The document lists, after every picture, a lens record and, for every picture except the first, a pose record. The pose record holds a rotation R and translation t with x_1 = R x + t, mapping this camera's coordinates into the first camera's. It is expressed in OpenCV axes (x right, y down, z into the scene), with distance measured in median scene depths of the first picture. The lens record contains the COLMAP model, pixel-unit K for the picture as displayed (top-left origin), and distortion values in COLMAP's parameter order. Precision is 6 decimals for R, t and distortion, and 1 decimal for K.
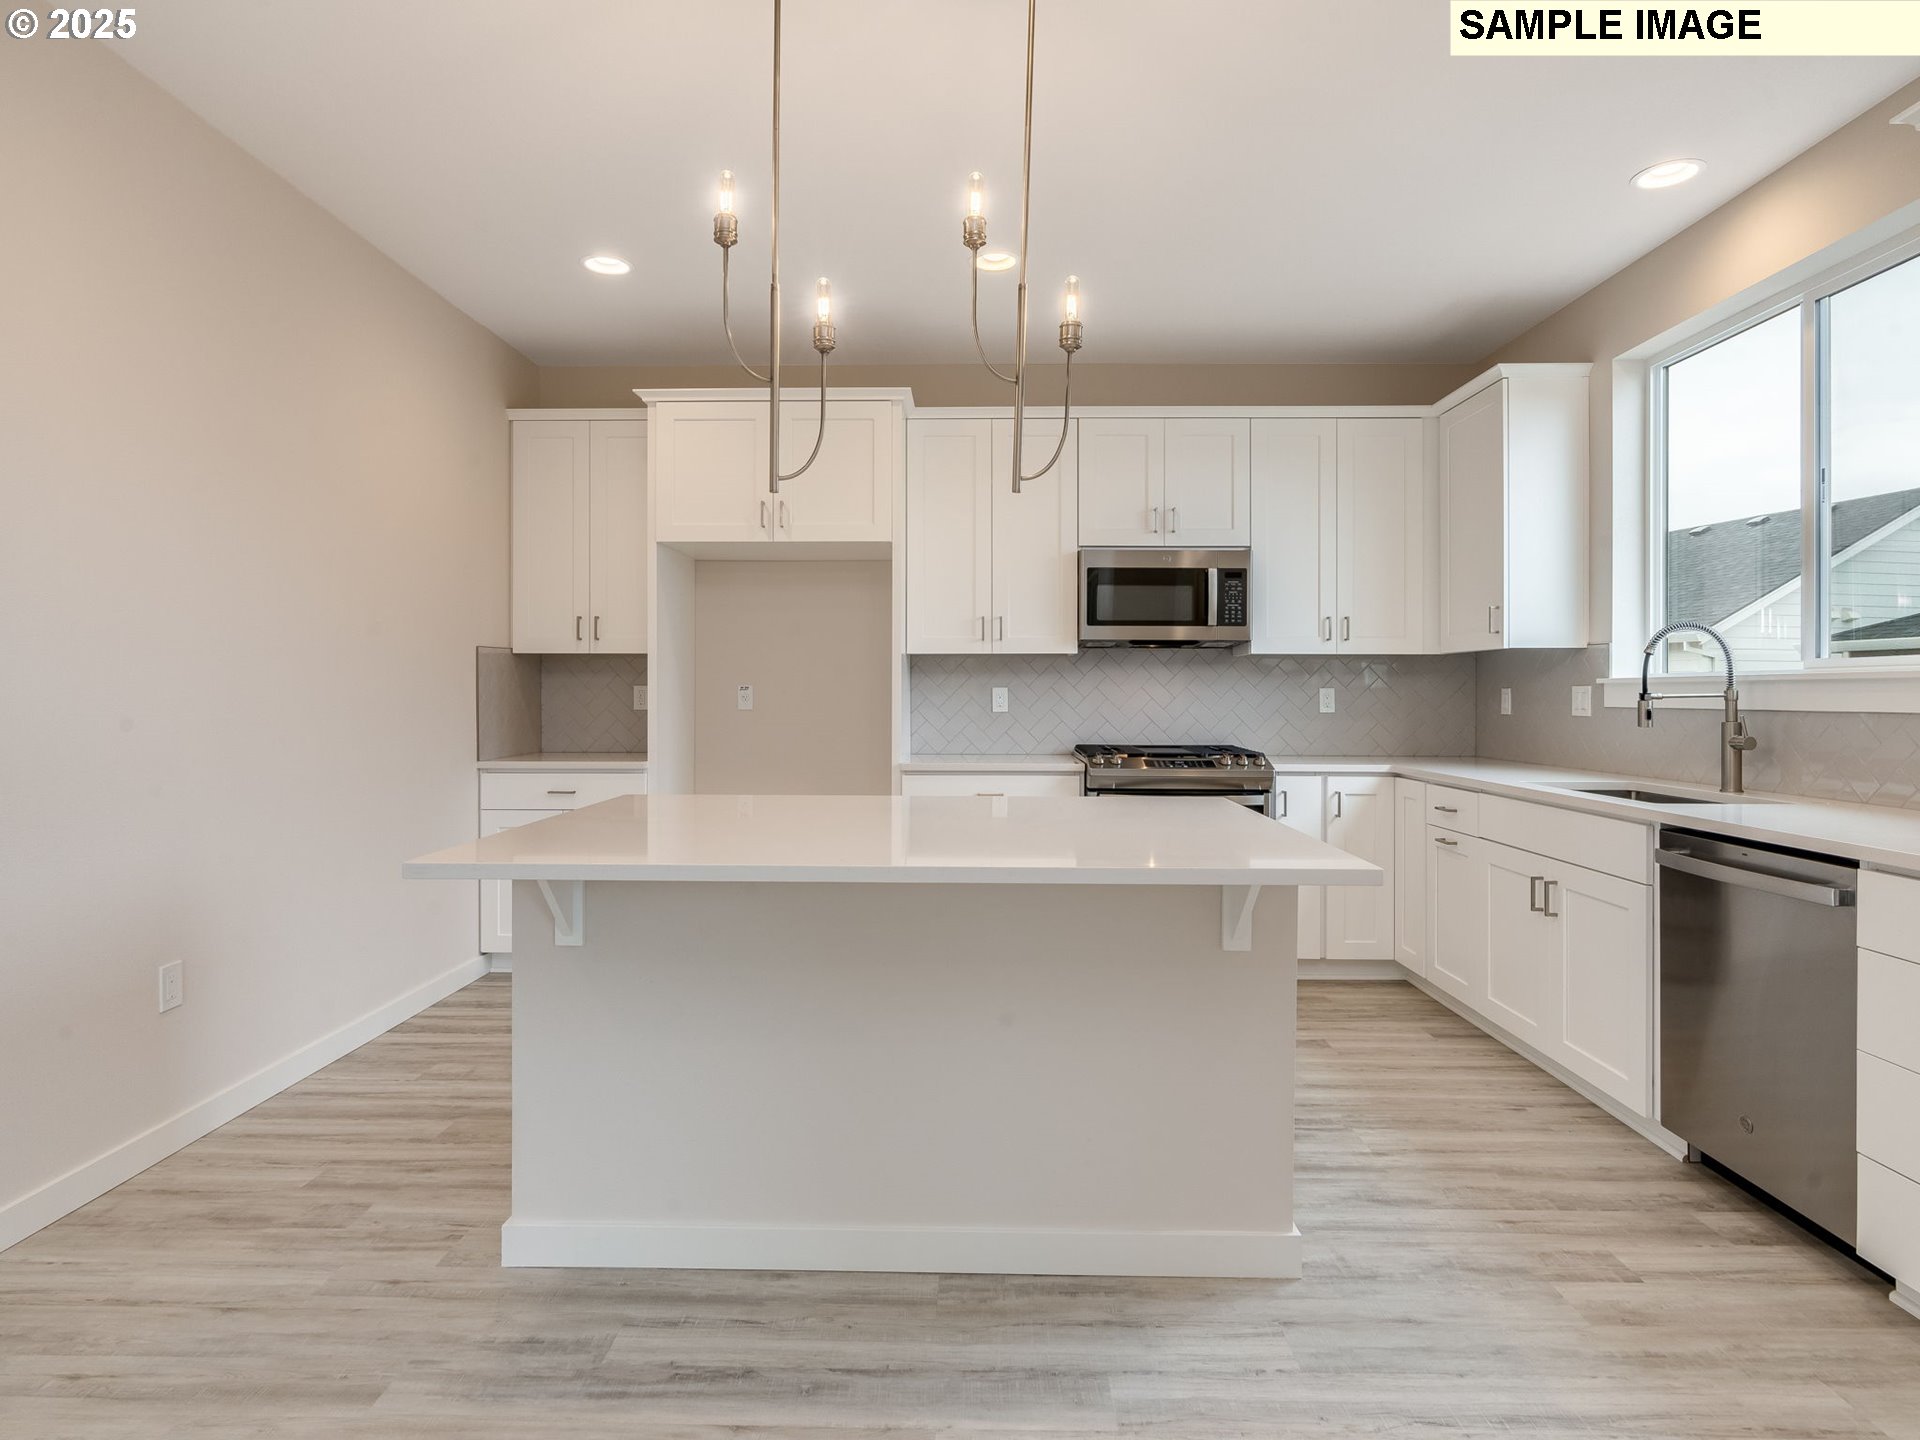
lens RADIAL K [[1058.9, 0, 949.7], [0, 1058.9, 685.6], [0, 0, 1]] dist [-0.006239, 0.004170]
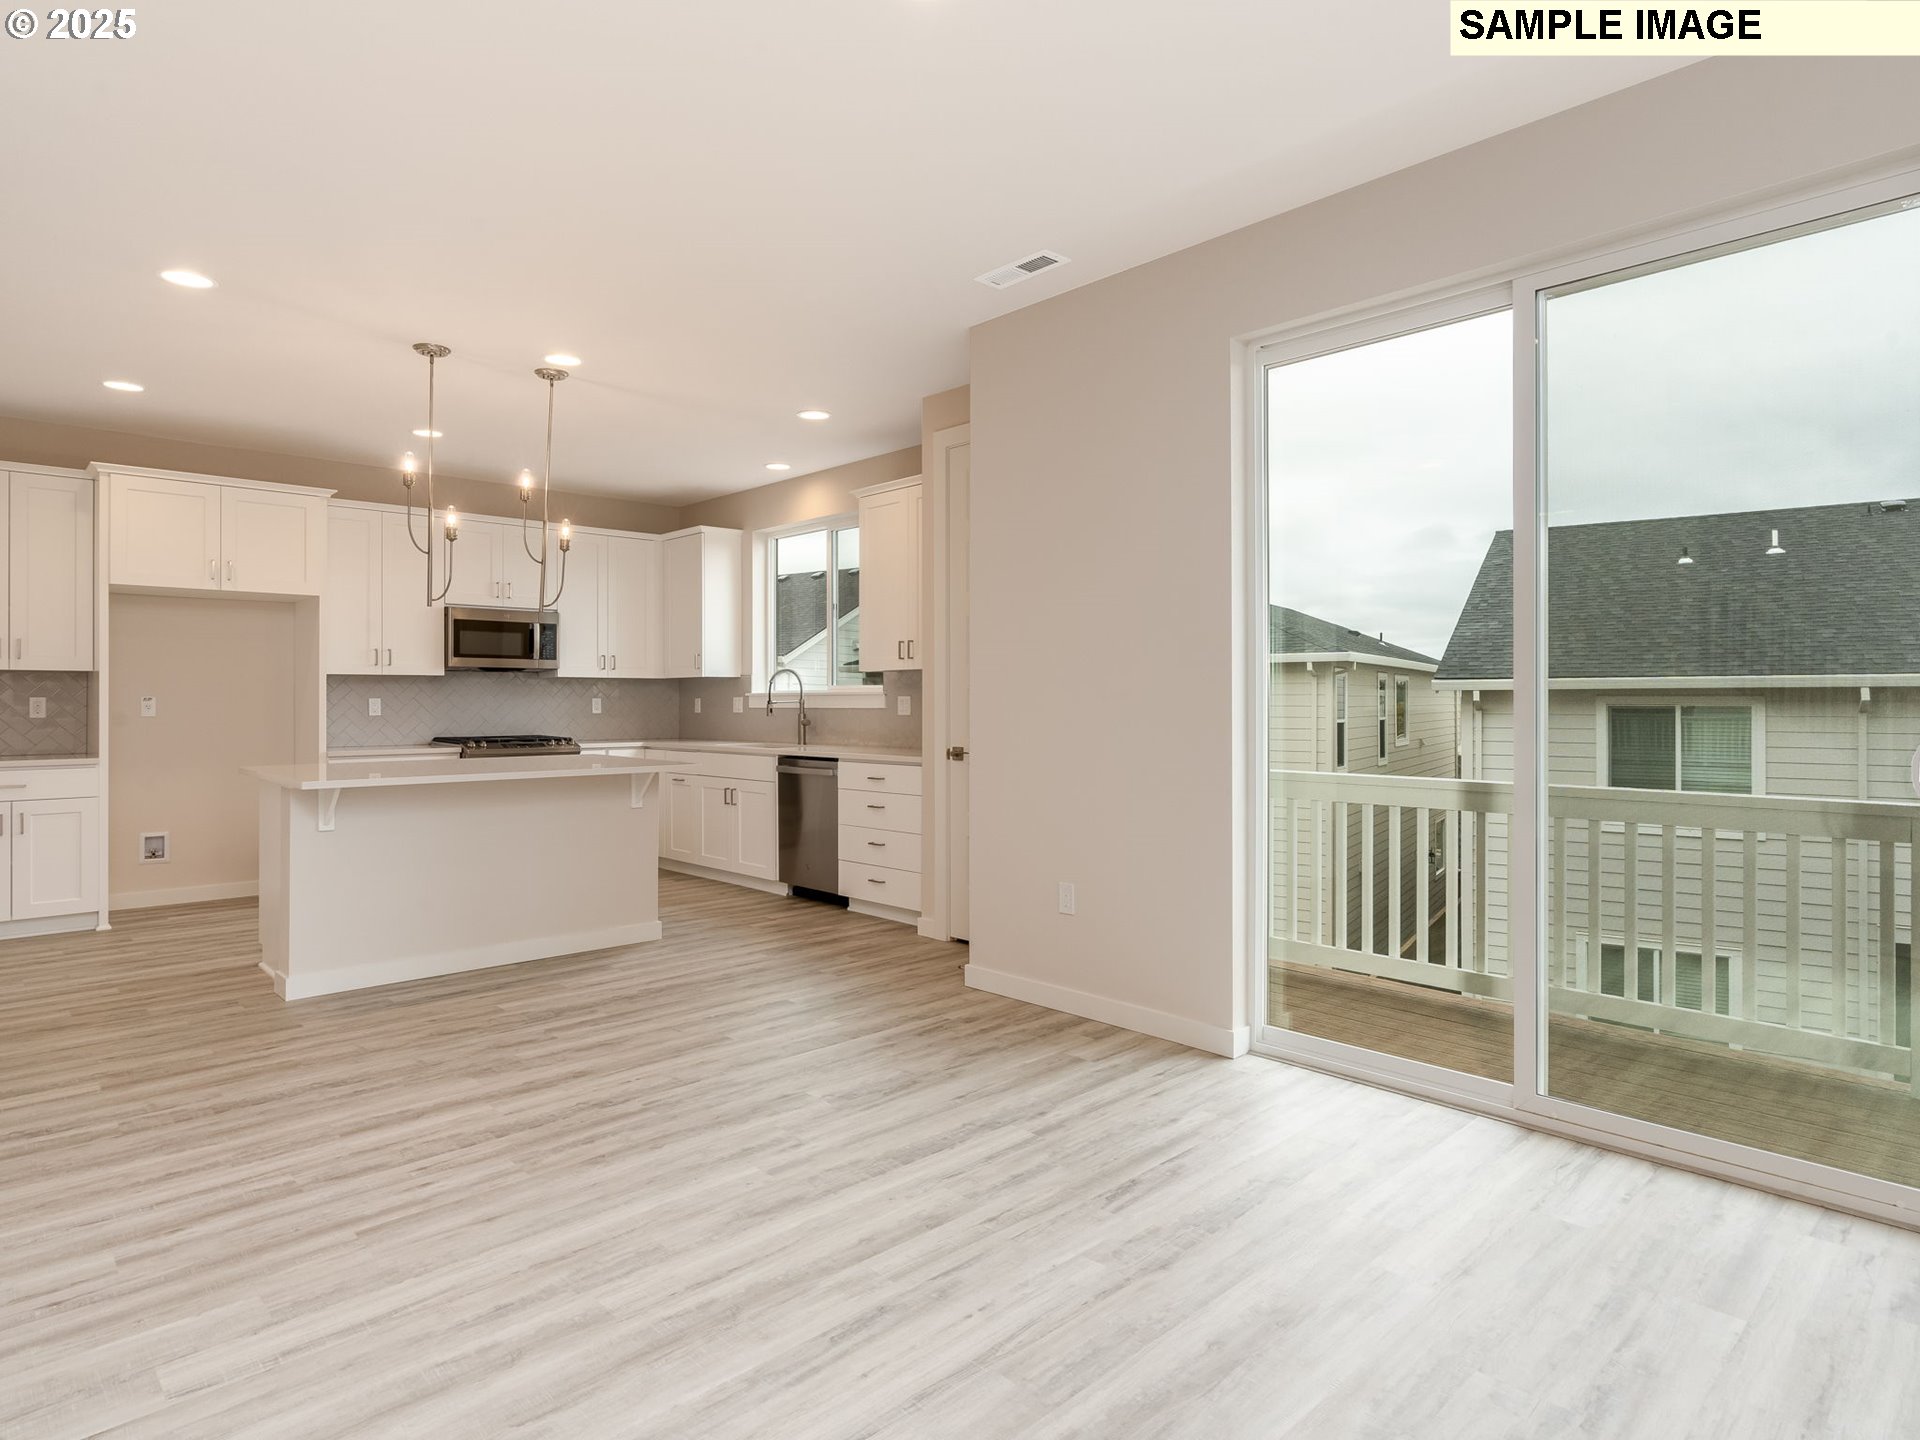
lens RADIAL K [[1058.9, 0, 959.6], [0, 1058.9, 709.0], [0, 0, 1]] dist [-0.006239, 0.004170]
pose [[0.704876, -0.009044, 0.709273, -0.446419], [-0.001144, 0.999903, 0.013887, -0.004681], [-0.709330, -0.010599, 0.704797, -0.592458]]
